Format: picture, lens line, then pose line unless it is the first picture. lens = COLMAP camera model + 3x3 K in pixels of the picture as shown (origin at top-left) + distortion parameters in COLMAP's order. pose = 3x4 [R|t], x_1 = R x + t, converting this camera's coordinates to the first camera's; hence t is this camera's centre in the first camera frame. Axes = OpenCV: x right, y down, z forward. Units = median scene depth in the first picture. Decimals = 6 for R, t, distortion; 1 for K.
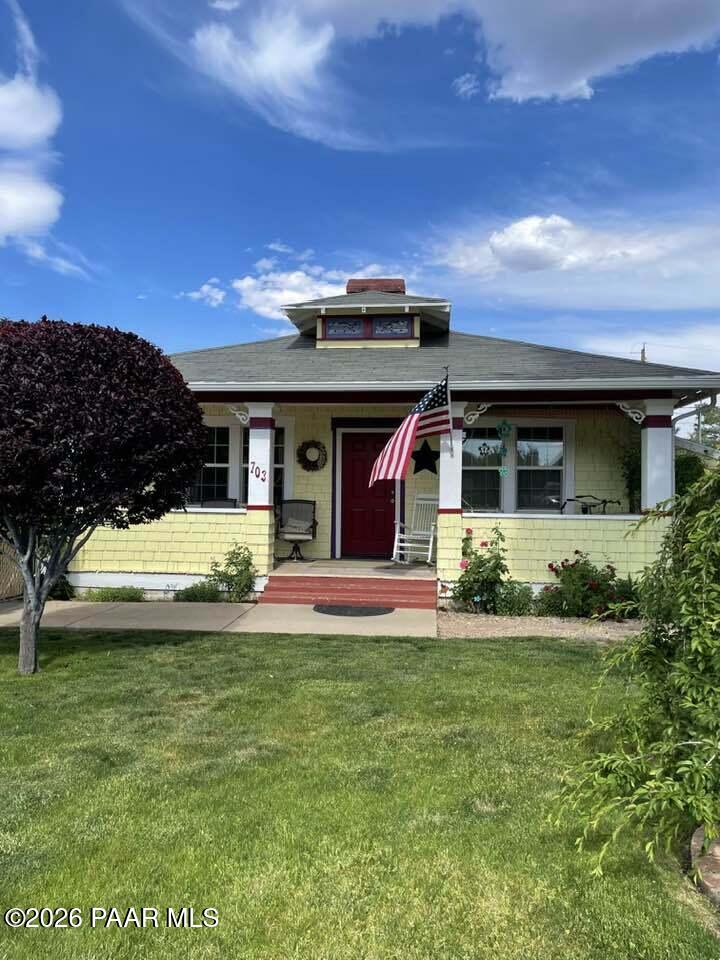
lens RADIAL K [[727.3, 0, 349.6], [0, 727.3, 478.0], [0, 0, 1]] dist [0.075311, -0.000058]
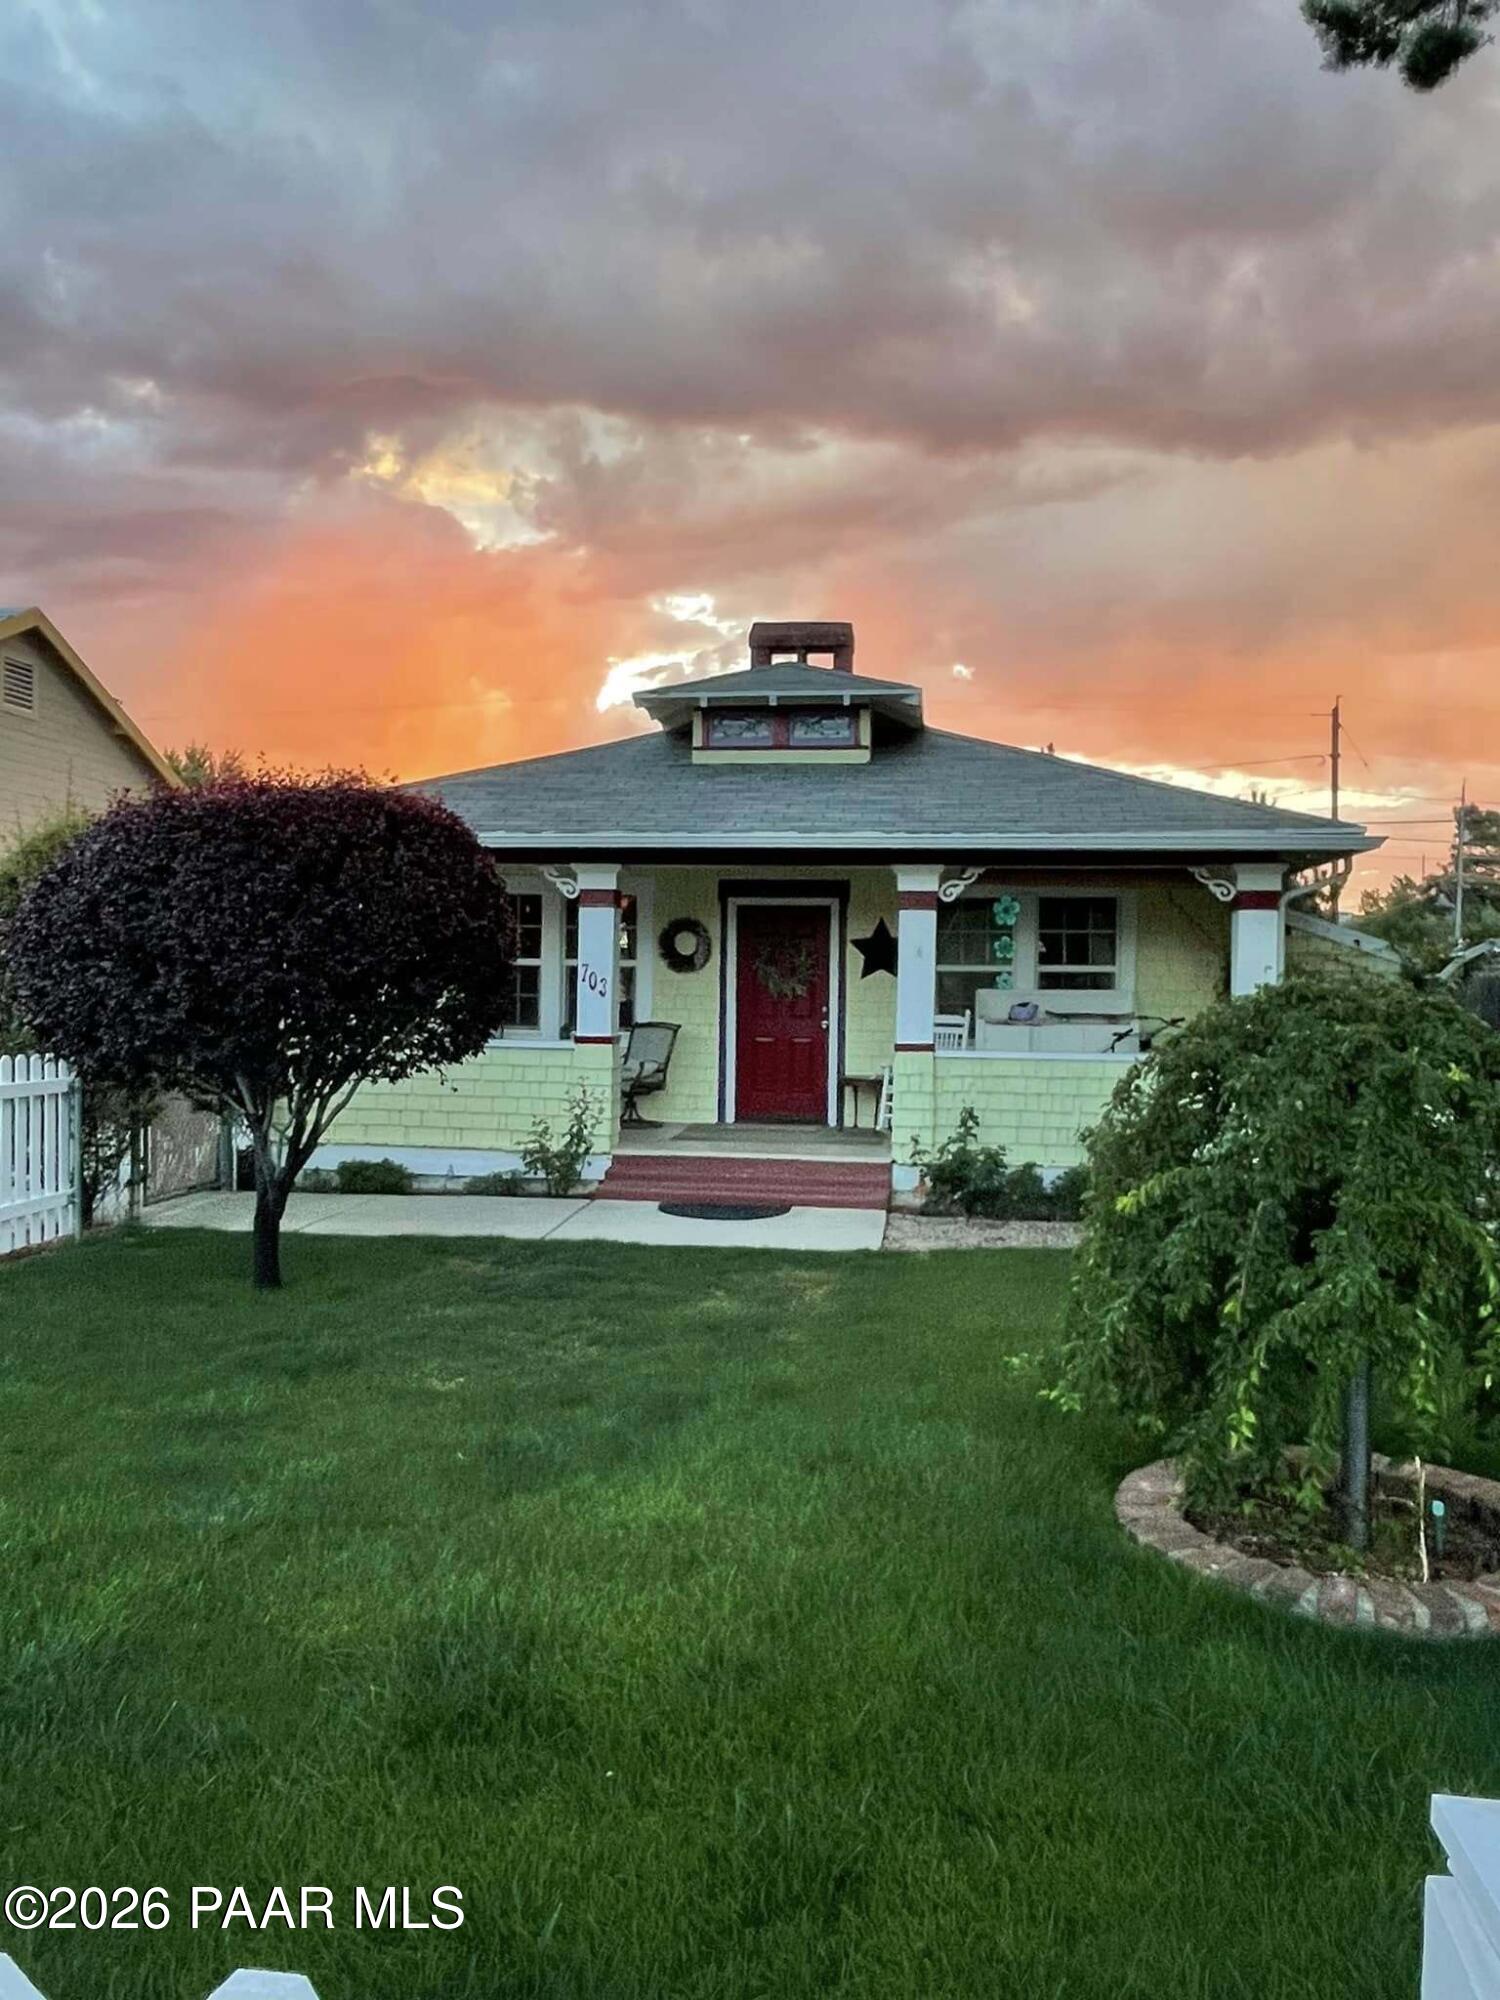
lens RADIAL K [[1579.6, 0, 750.0], [0, 1579.6, 1000.0], [0, 0, 1]] dist [0.003692, -0.000486]
pose [[0.999811, 0.002024, -0.019360, 0.025875], [-0.001146, 0.998976, 0.045239, -0.047967], [0.019432, -0.045208, 0.998789, -0.272952]]
